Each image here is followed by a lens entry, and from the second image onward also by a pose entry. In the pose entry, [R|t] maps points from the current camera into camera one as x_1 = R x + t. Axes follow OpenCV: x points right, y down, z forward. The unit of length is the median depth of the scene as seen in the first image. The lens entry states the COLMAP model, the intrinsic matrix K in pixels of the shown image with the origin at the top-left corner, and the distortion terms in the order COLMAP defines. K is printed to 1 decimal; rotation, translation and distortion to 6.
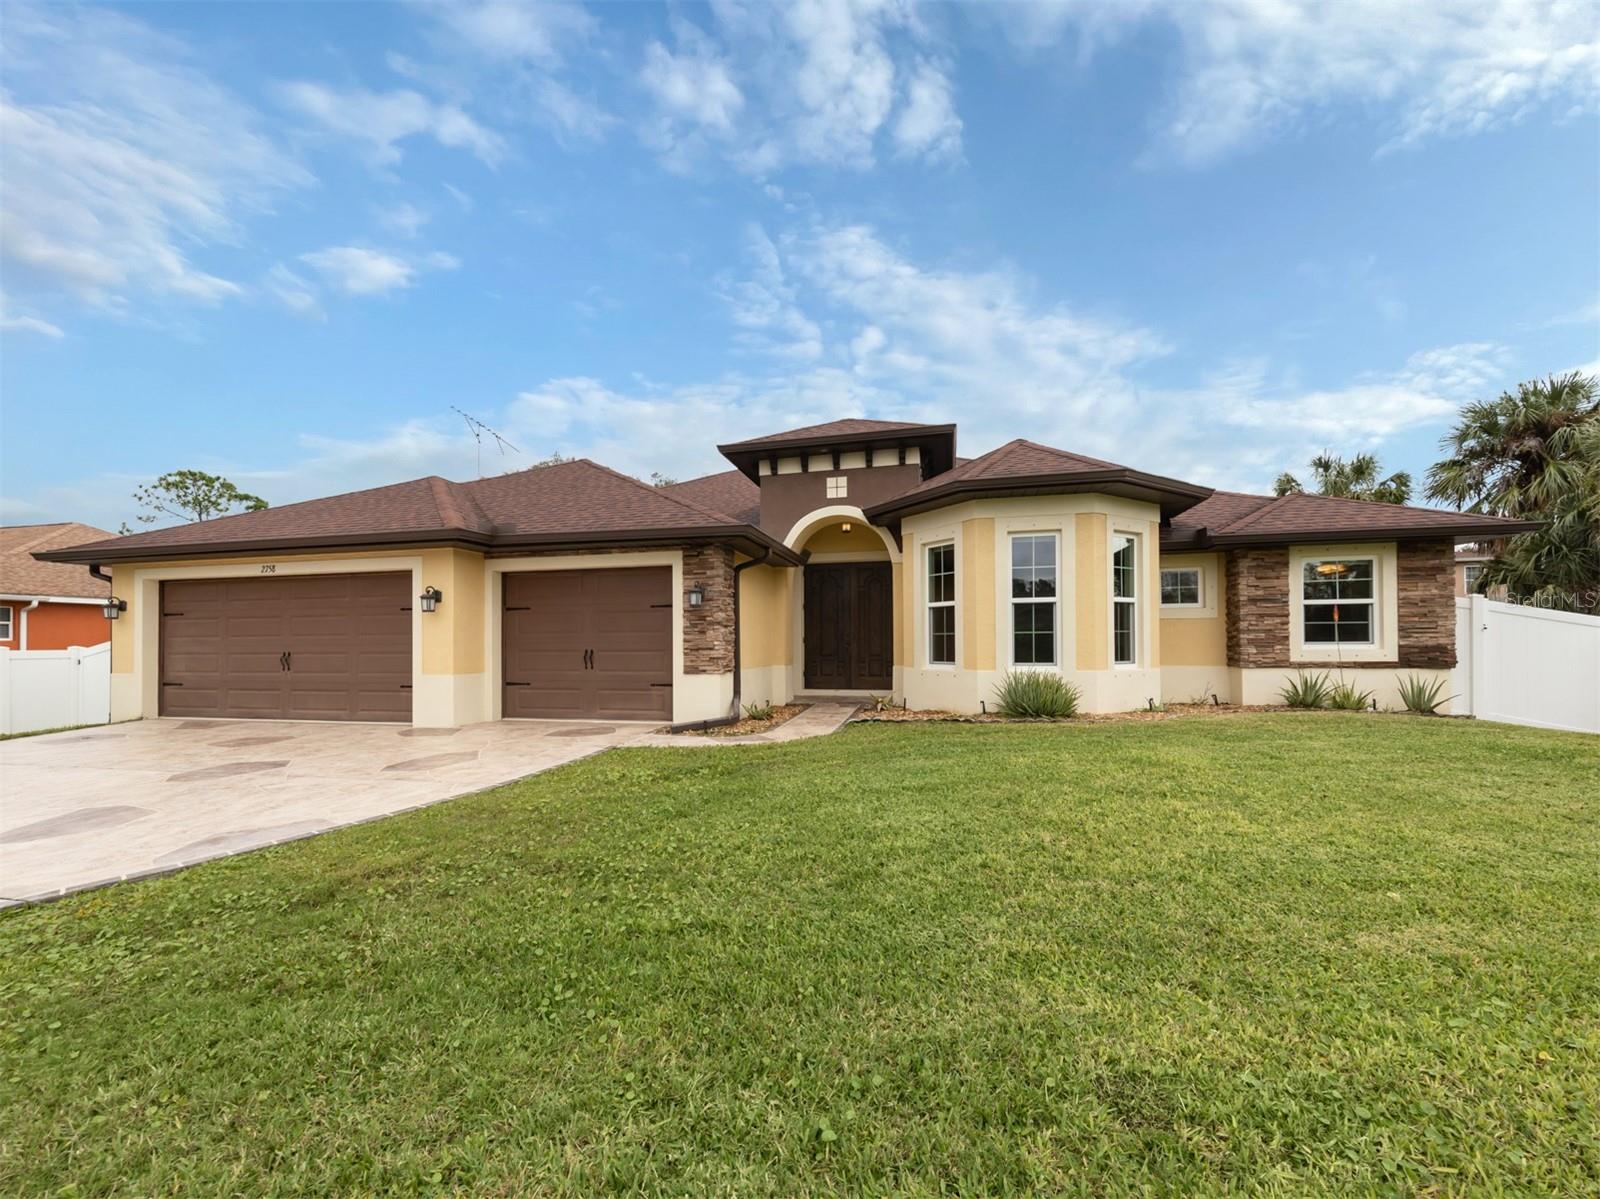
lens RADIAL K [[588.3, 0, 804.8], [0, 588.3, 657.8], [0, 0, 1]] dist [0.005864, 0.000485]
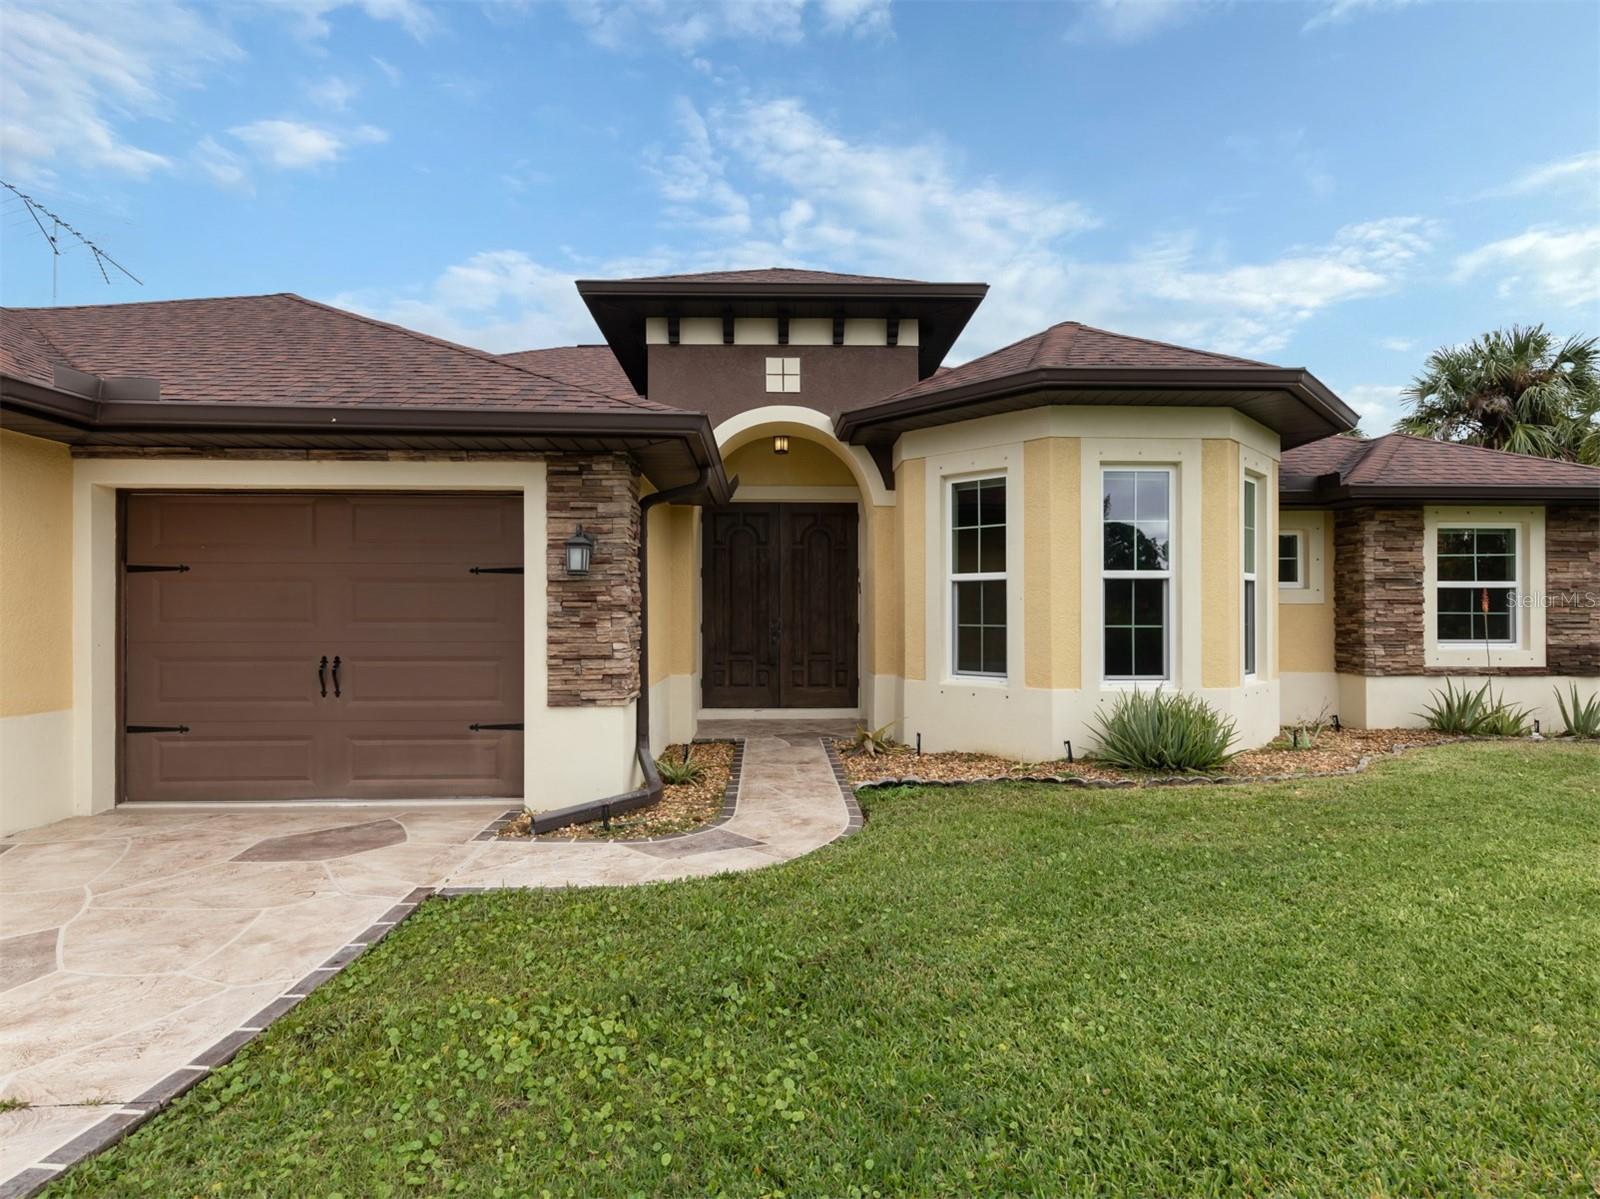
lens RADIAL K [[787.7, 0, 797.7], [0, 787.7, 635.3], [0, 0, 1]] dist [0.007399, -0.000728]
pose [[0.968978, 0.001856, 0.247139, -0.147597], [-0.001634, 0.999998, -0.001102, -0.030045], [-0.247140, 0.000664, 0.968980, 0.261967]]
